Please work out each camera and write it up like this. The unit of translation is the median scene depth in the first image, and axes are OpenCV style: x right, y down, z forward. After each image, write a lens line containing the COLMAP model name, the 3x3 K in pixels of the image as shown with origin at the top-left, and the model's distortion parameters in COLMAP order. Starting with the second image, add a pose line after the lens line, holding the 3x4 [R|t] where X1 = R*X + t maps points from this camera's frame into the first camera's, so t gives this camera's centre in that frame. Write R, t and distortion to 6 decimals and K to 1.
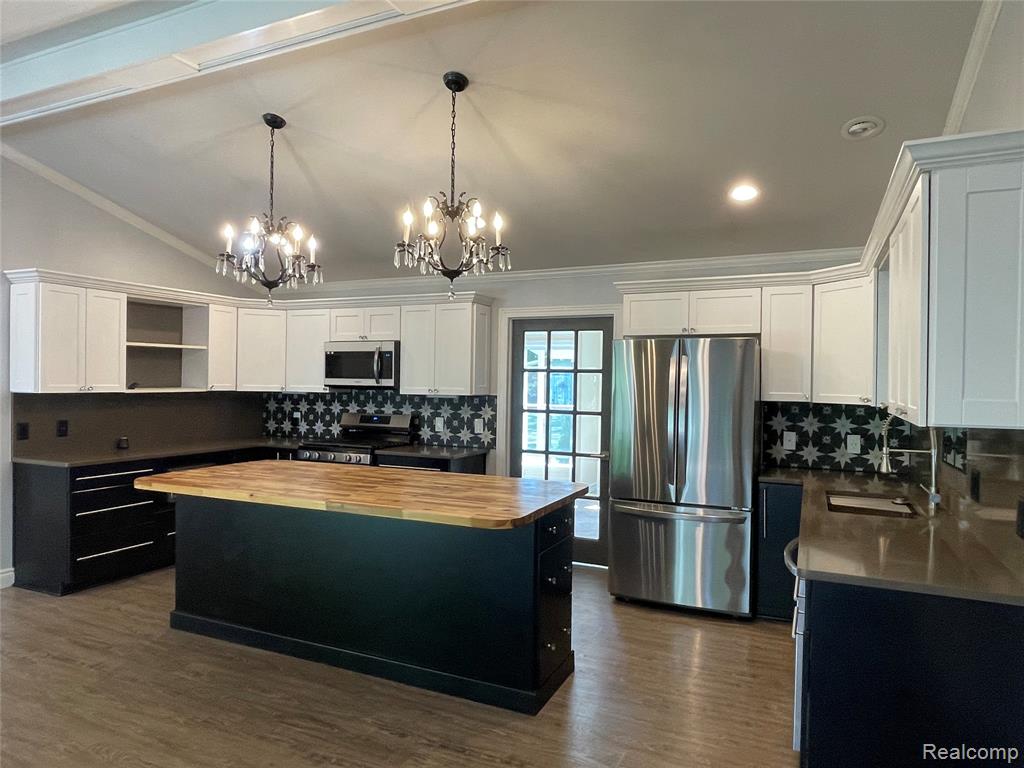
lens RADIAL K [[668.3, 0, 507.0], [0, 668.3, 384.2], [0, 0, 1]] dist [-0.004406, 0.000134]
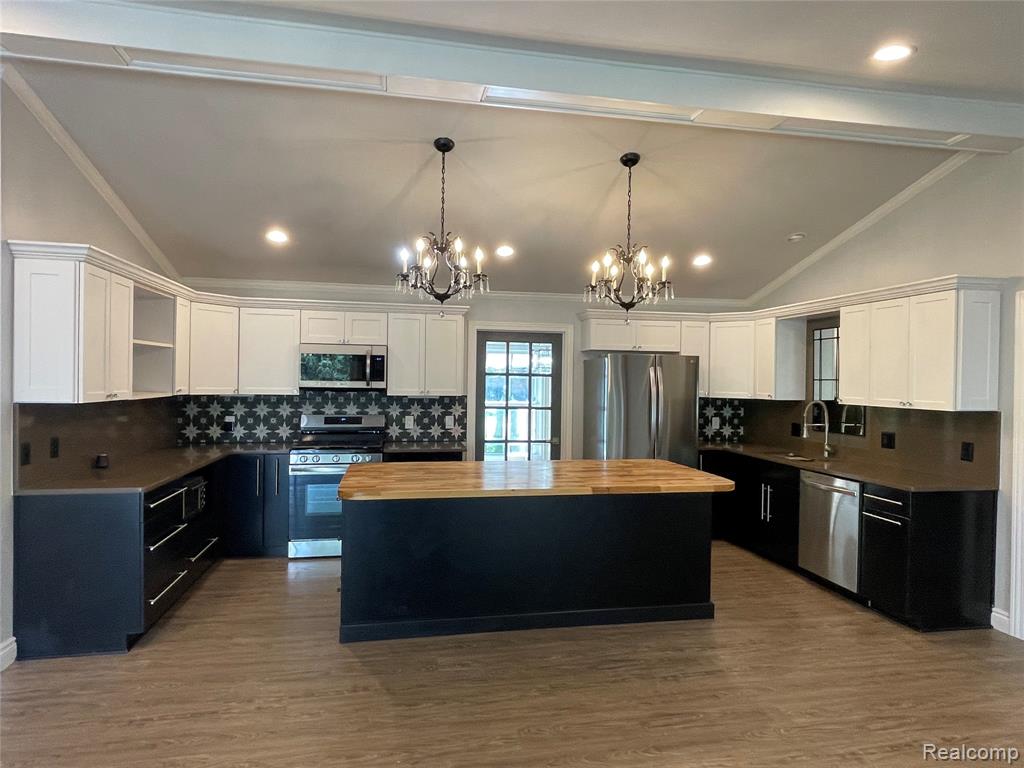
lens RADIAL K [[598.9, 0, 512.0], [0, 598.9, 384.0], [0, 0, 1]] dist [0.000484, -0.002811]
pose [[0.809410, -0.004863, 0.587224, -0.564148], [-0.001822, 0.999940, 0.010793, -0.014437], [-0.587241, -0.009806, 0.809352, 0.107490]]
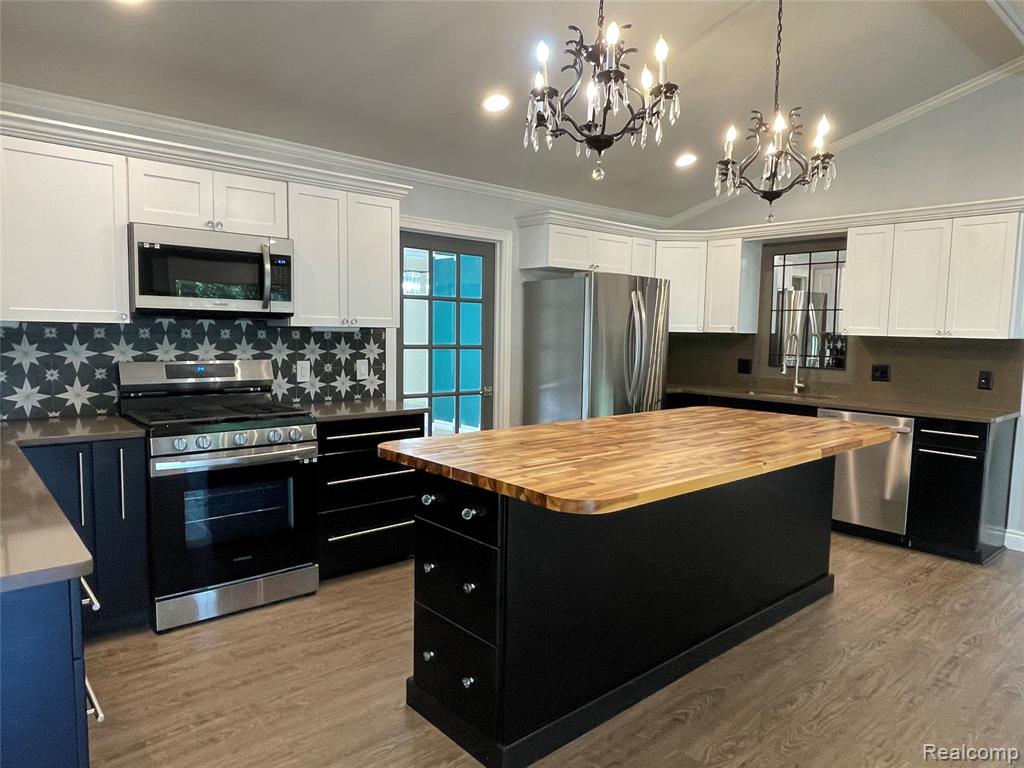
lens RADIAL K [[667.4, 0, 510.4], [0, 667.4, 387.7], [0, 0, 1]] dist [-0.001446, -0.003744]
pose [[0.401425, -0.084393, 0.911996, -0.658349], [-0.008960, 0.995336, 0.096049, 0.010340], [-0.915848, -0.046728, 0.398797, 0.559921]]
